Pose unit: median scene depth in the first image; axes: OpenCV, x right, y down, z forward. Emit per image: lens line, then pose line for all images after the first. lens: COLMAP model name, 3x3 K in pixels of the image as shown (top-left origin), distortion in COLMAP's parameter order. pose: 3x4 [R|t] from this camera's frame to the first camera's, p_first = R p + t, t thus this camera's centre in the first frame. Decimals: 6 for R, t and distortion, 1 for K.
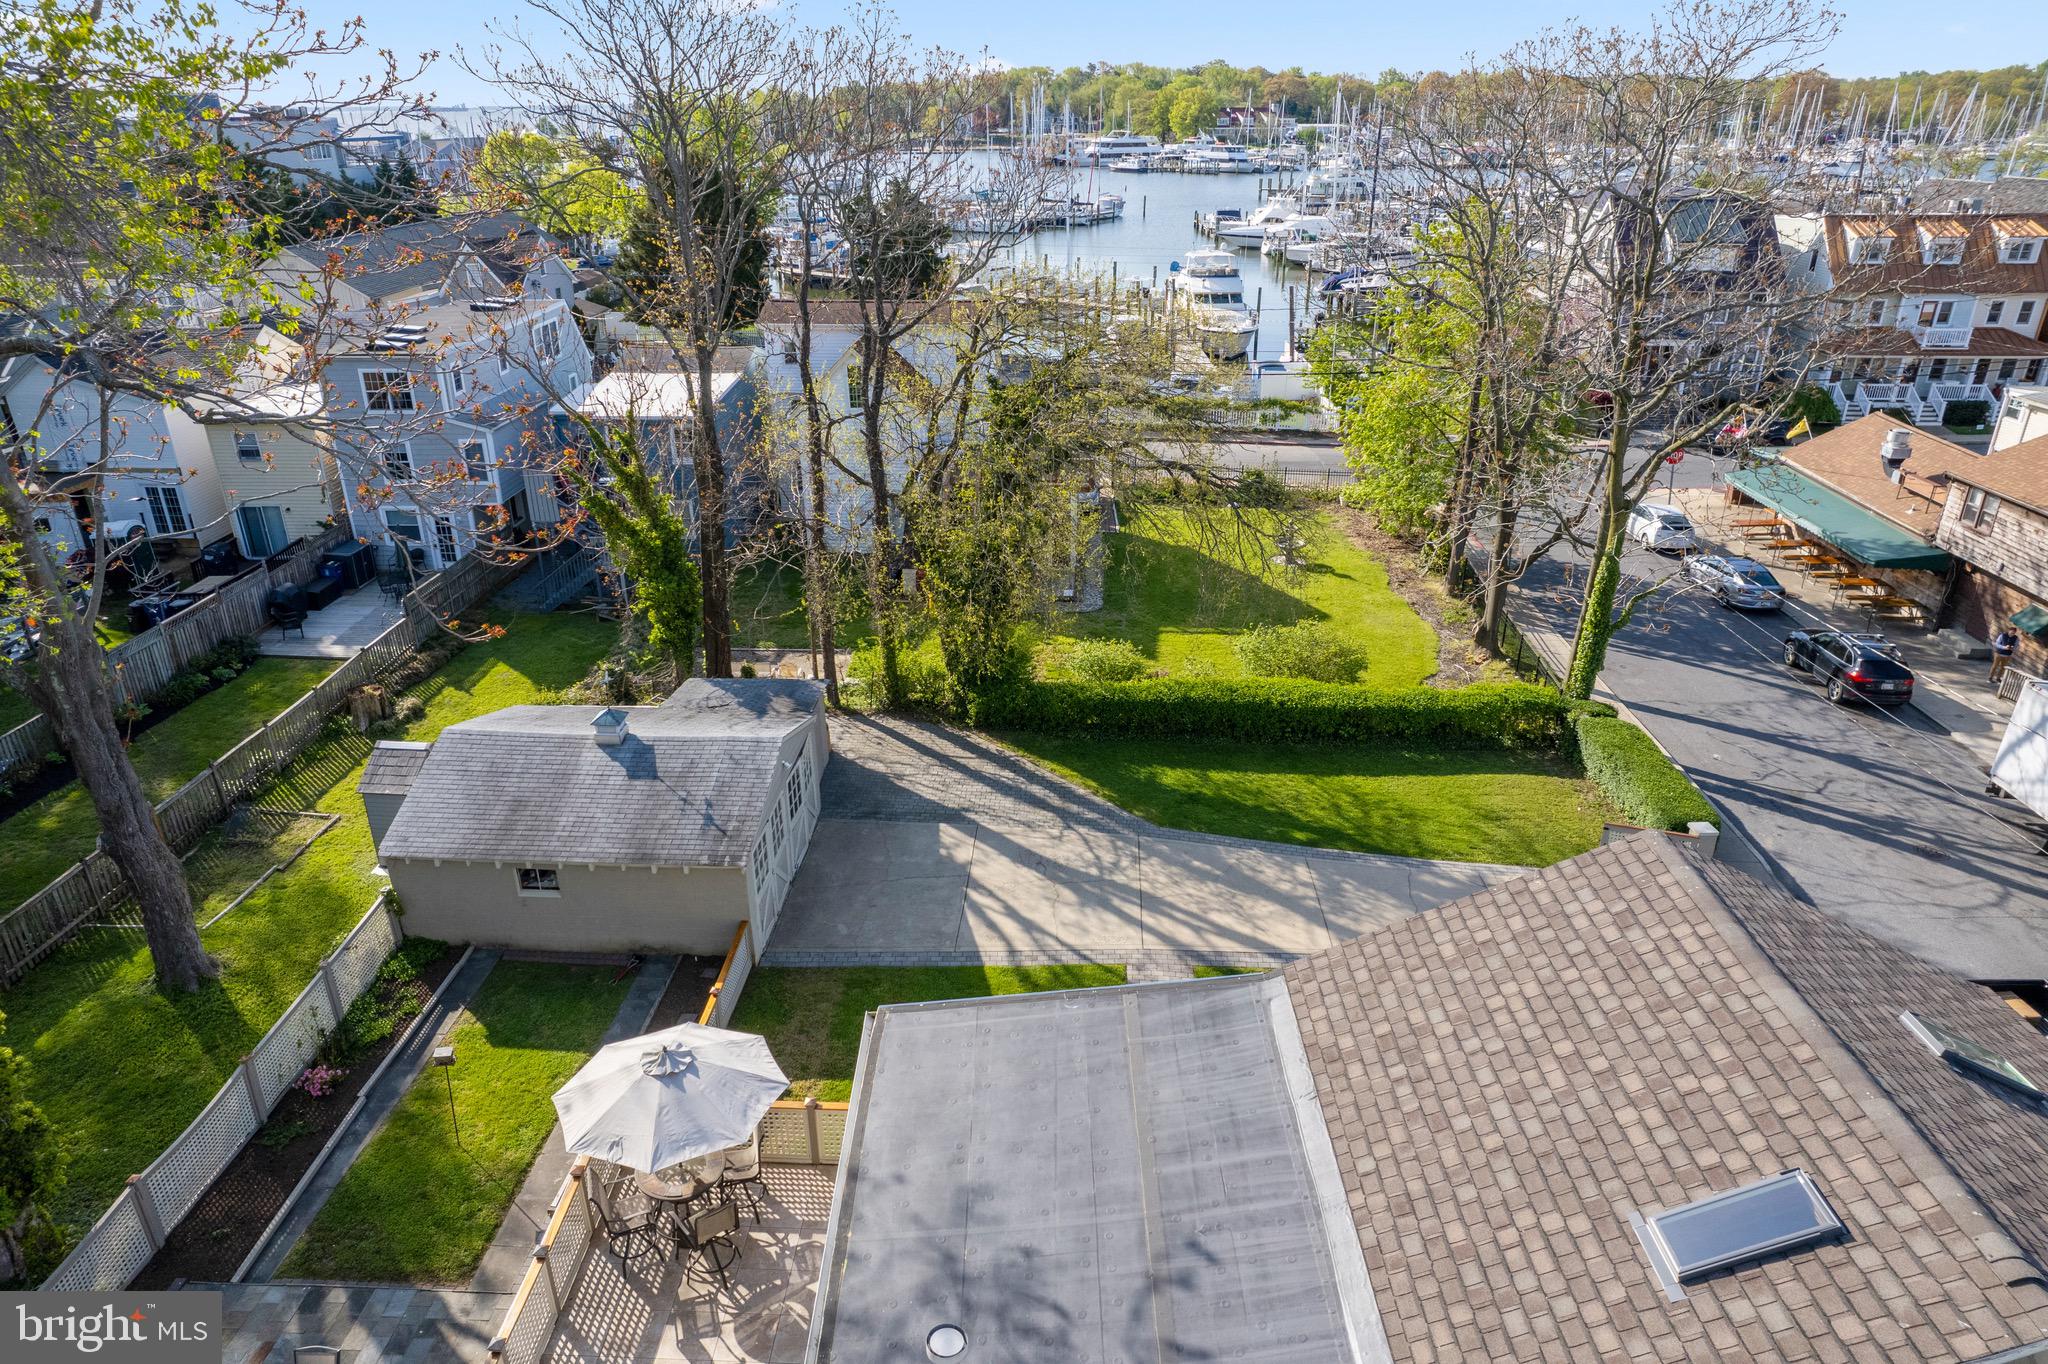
lens RADIAL K [[1281.3, 0, 1015.1], [0, 1281.3, 680.6], [0, 0, 1]] dist [-0.060303, 0.047093]
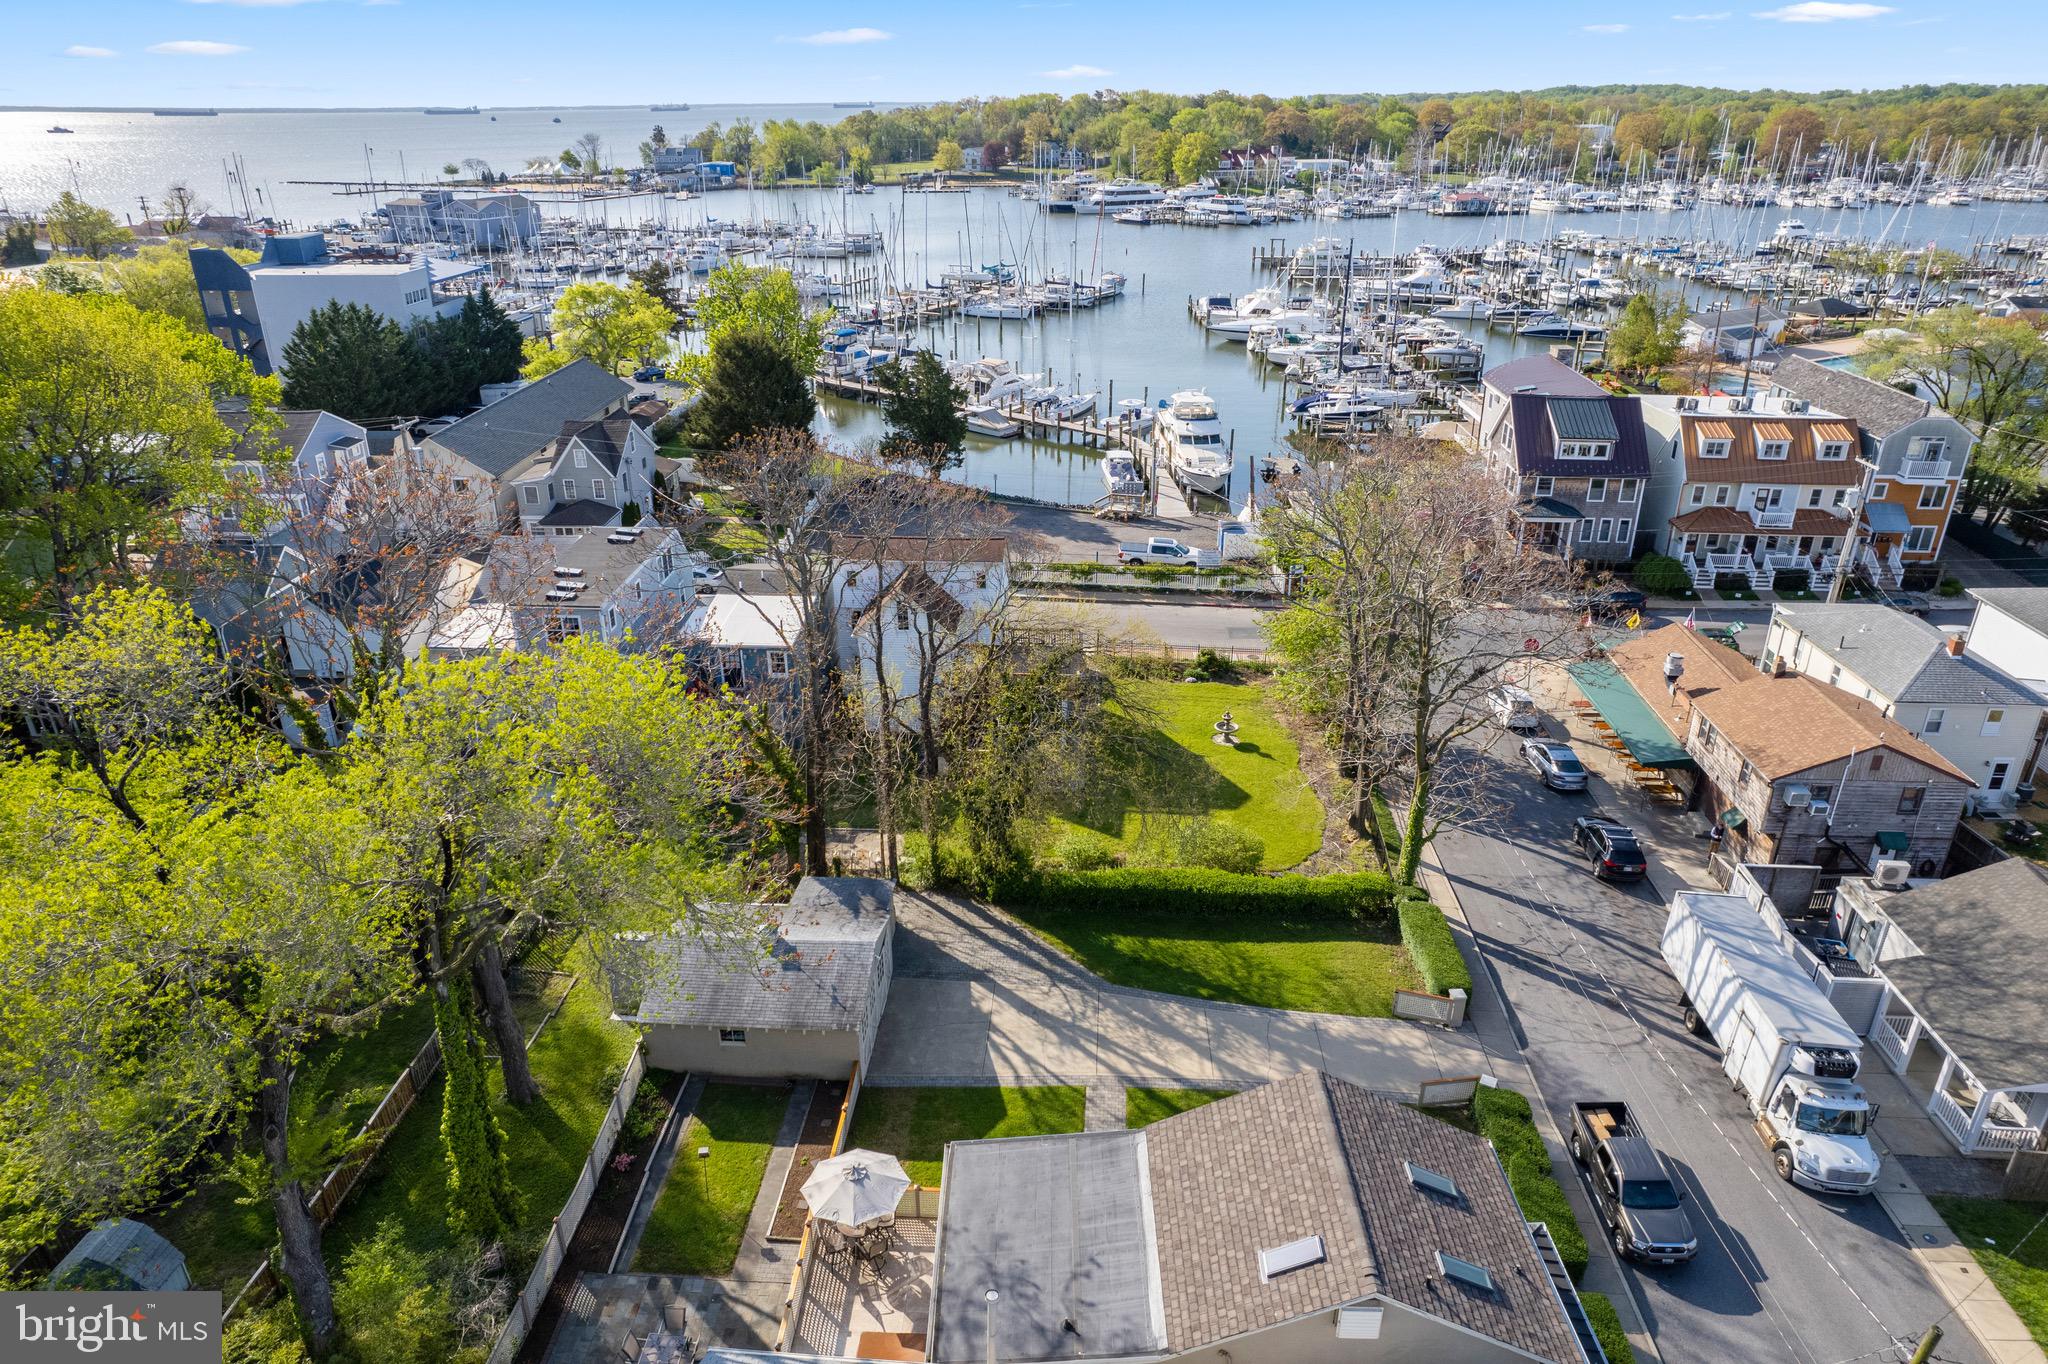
lens RADIAL K [[1281.3, 0, 1014.8], [0, 1281.3, 680.5], [0, 0, 1]] dist [-0.060303, 0.047093]
pose [[0.999976, 0.001944, -0.006688, 0.003428], [-0.001941, 0.999998, 0.000488, -0.234512], [0.006689, -0.000475, 0.999978, -0.502465]]
